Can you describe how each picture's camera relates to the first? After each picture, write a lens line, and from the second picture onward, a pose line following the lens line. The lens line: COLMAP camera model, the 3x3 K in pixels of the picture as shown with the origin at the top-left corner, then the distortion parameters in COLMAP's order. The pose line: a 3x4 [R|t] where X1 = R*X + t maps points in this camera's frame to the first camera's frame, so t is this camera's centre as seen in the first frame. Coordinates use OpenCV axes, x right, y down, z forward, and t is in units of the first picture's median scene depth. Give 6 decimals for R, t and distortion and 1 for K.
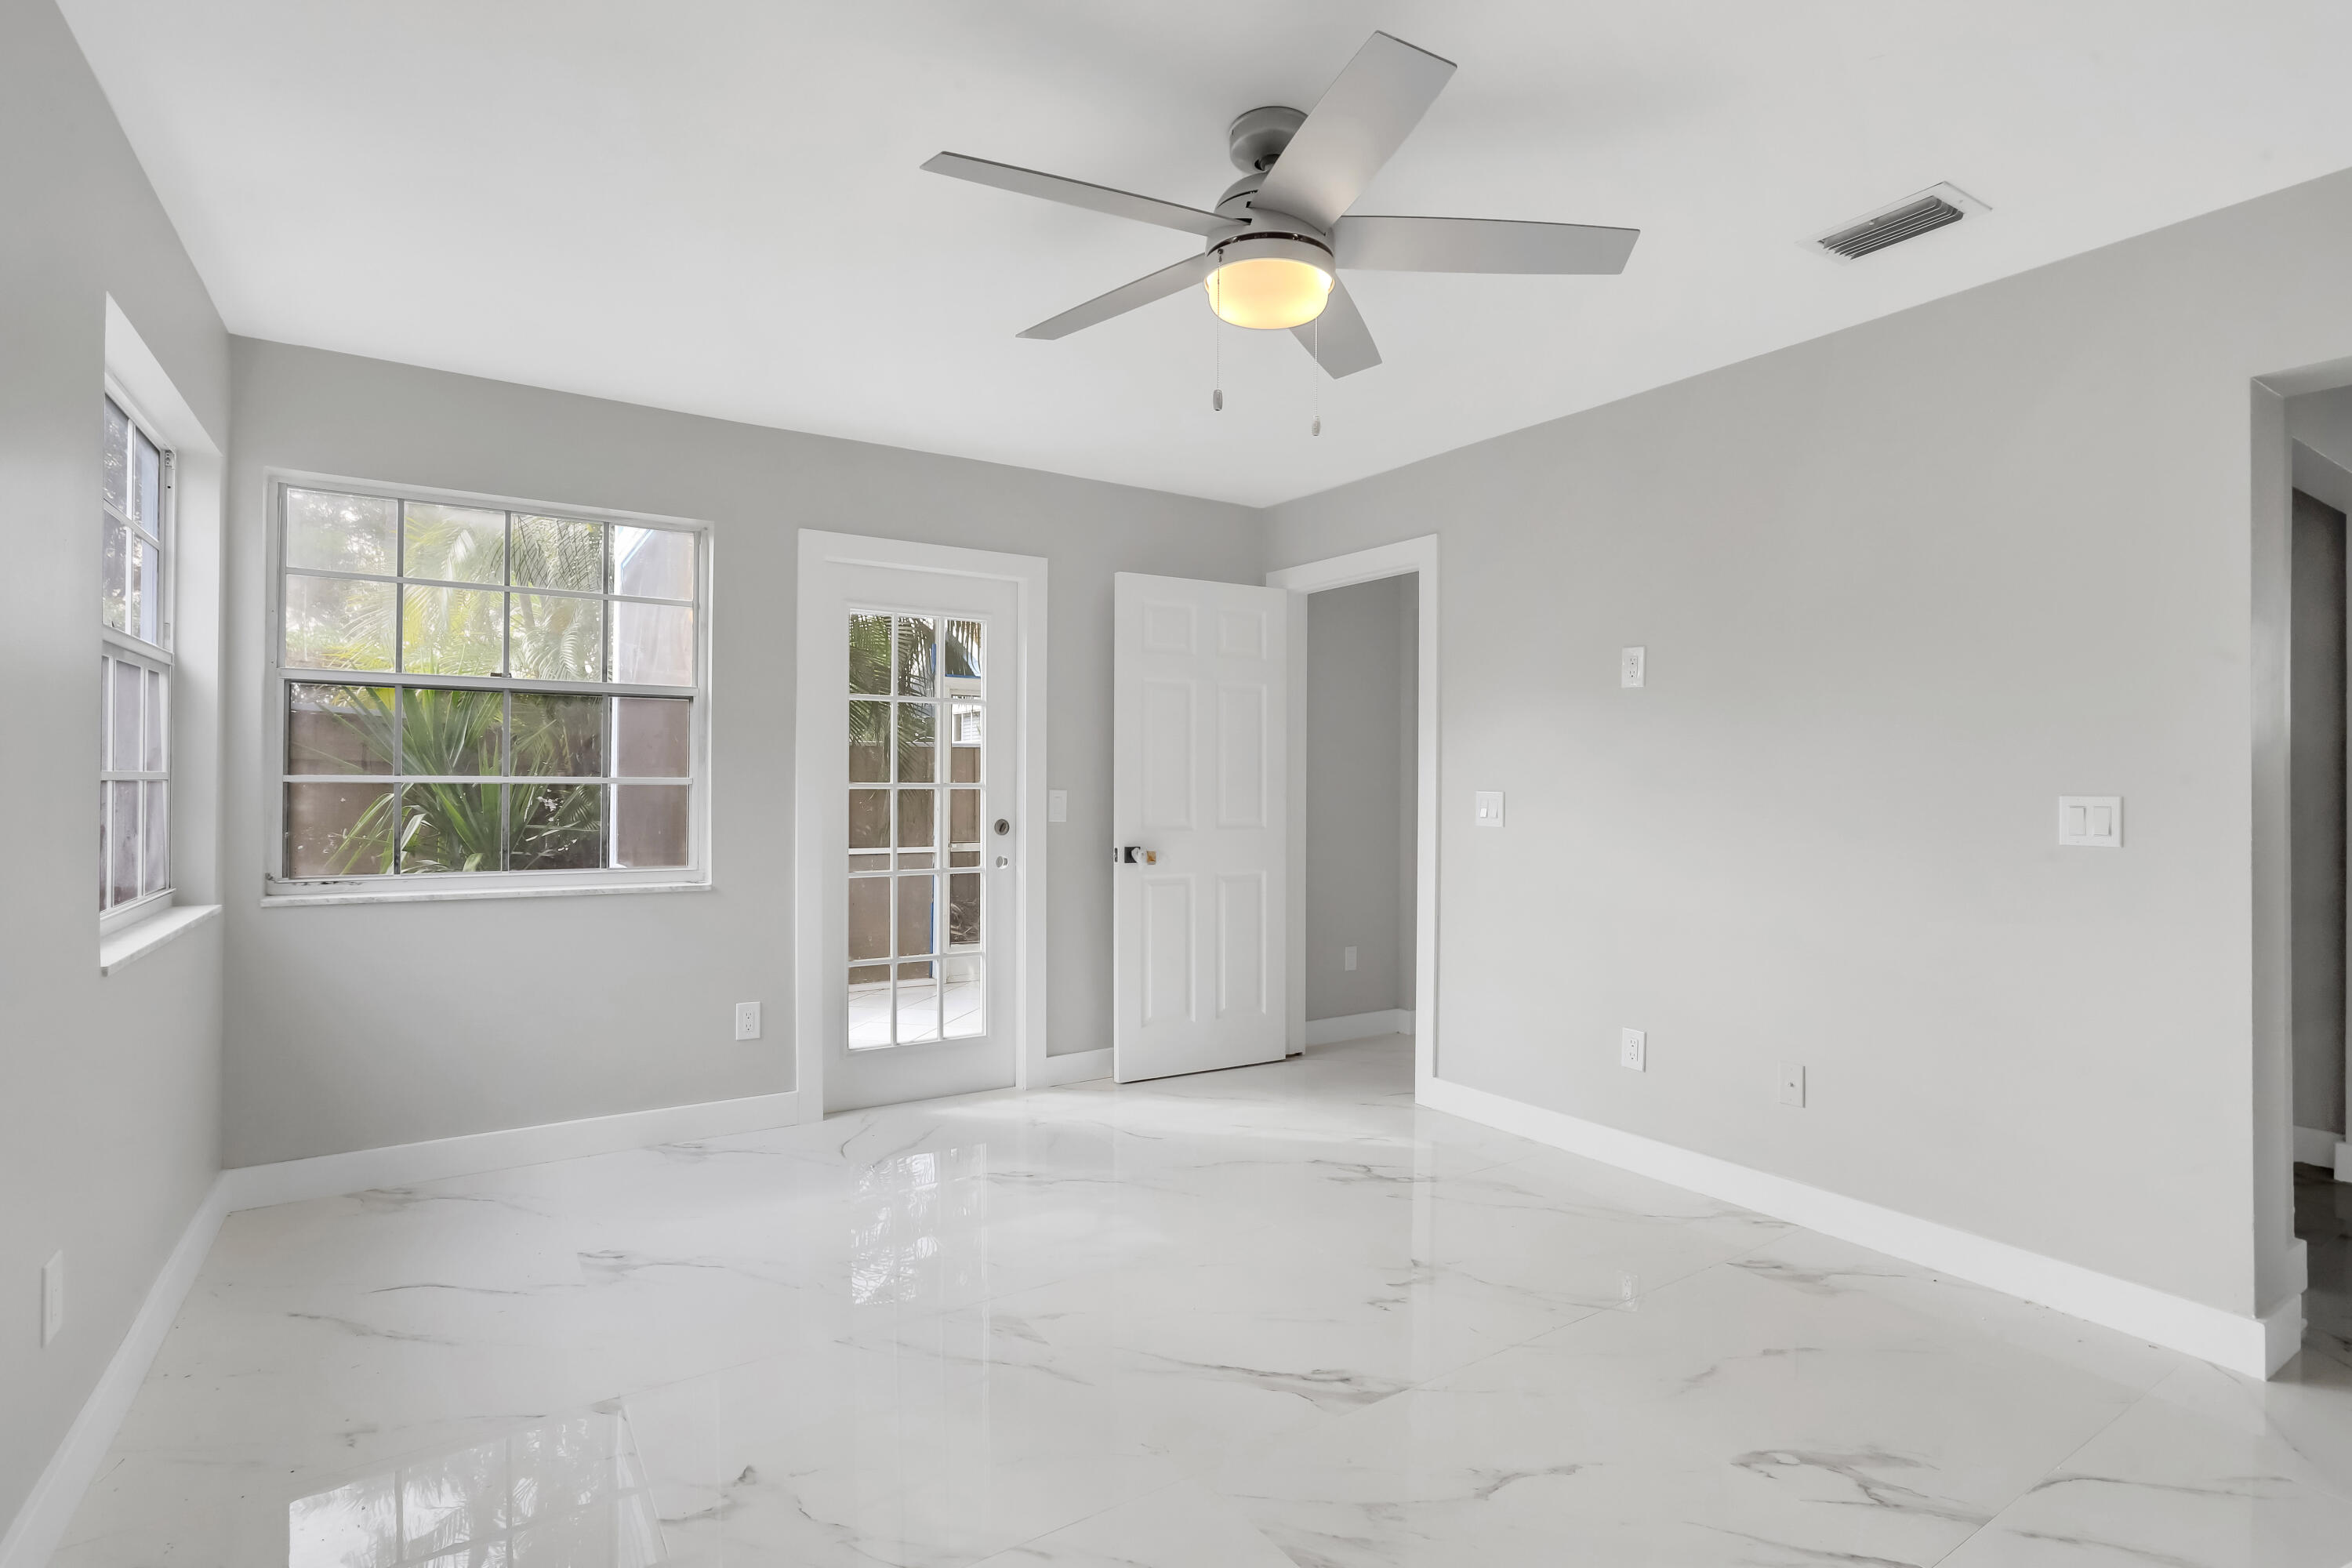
lens RADIAL K [[1139.0, 0, 1166.0], [0, 1139.0, 777.7], [0, 0, 1]] dist [-0.068460, 0.041284]
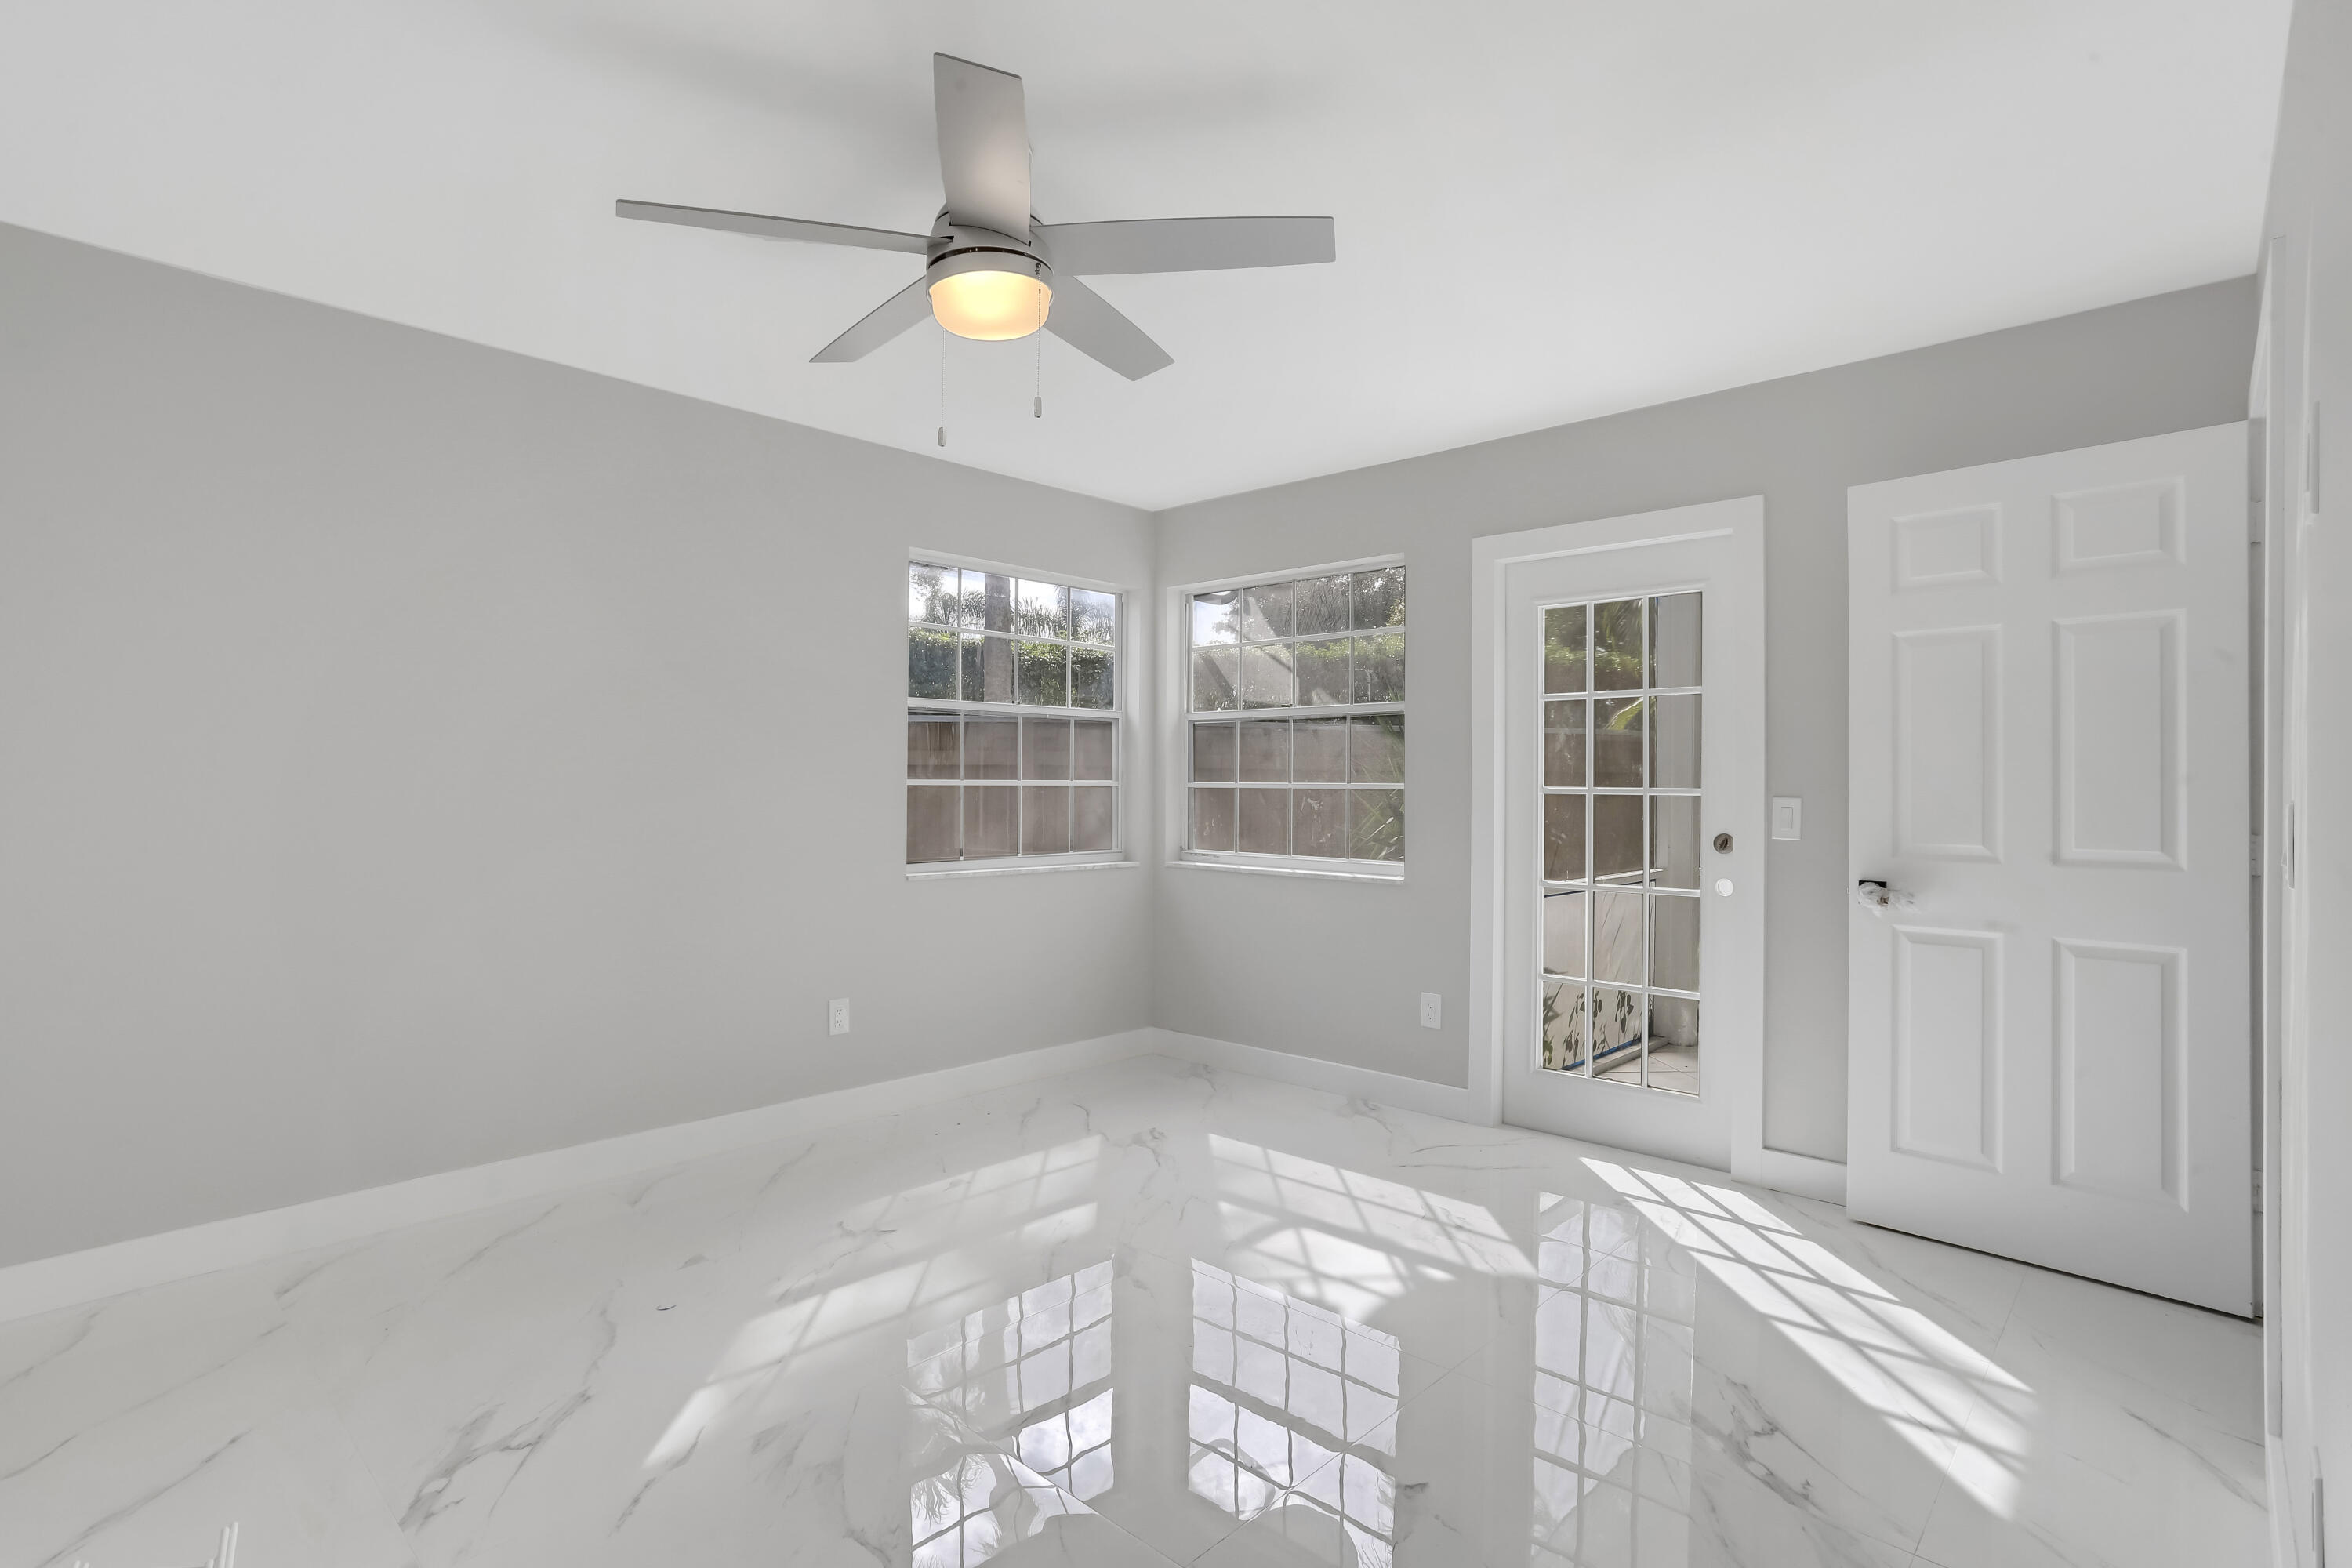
lens RADIAL K [[1139.0, 0, 1166.0], [0, 1139.0, 777.7], [0, 0, 1]] dist [-0.068460, 0.041284]
pose [[0.237282, -0.013706, -0.971344, 0.558205], [-0.003687, 0.999881, -0.015009, 0.011259], [0.971434, 0.007143, 0.237203, 0.456395]]
